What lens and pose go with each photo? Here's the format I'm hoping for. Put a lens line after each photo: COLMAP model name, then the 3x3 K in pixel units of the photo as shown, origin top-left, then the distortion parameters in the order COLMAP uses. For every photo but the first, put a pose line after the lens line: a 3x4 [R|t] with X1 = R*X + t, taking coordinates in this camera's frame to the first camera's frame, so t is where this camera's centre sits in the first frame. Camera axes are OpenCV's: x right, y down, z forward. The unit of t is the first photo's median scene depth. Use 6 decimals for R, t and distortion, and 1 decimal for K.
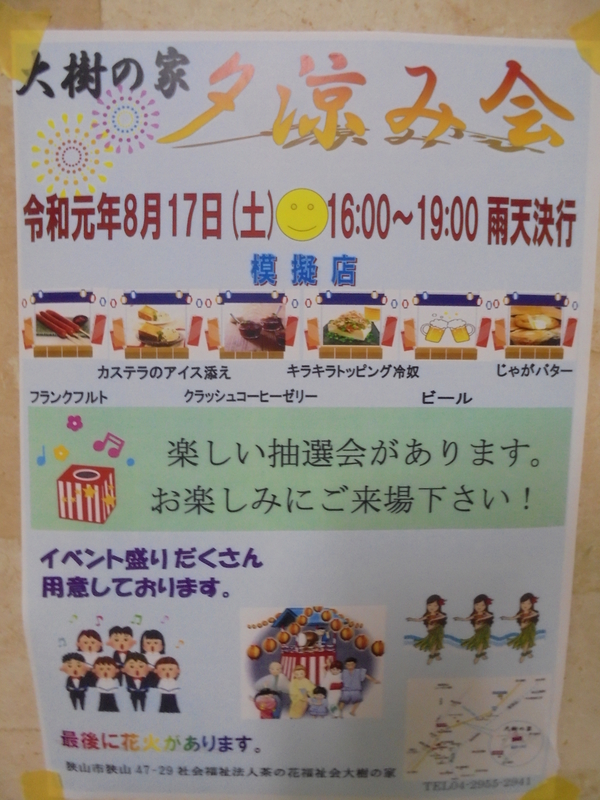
lens RADIAL K [[604.5, 0, 309.9], [0, 604.5, 377.3], [0, 0, 1]] dist [-0.093148, -0.017153]
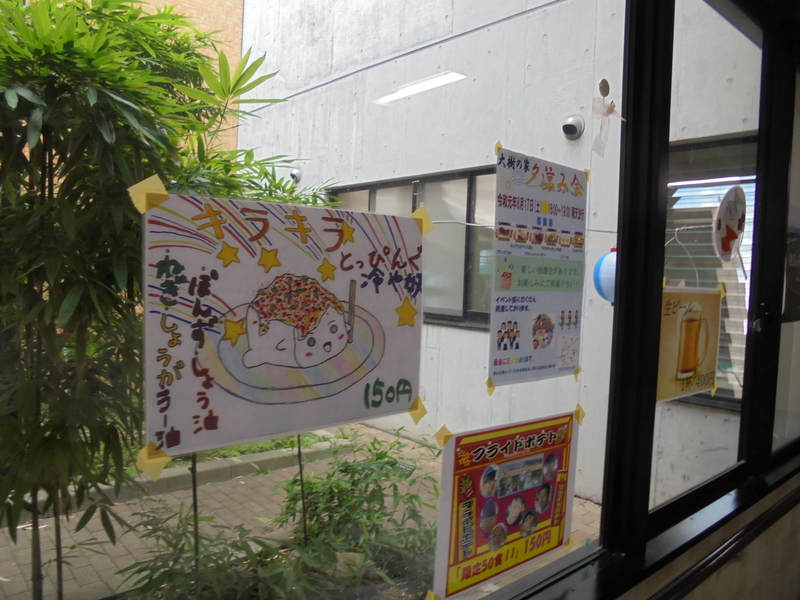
lens RADIAL K [[604.5, 0, 400.4], [0, 604.5, 297.7], [0, 0, 1]] dist [-0.093148, -0.017153]
pose [[0.774054, -0.005275, 0.633098, -3.085000], [0.041208, 0.998265, -0.042066, 0.420080], [-0.631777, 0.058650, 0.772928, -1.326906]]
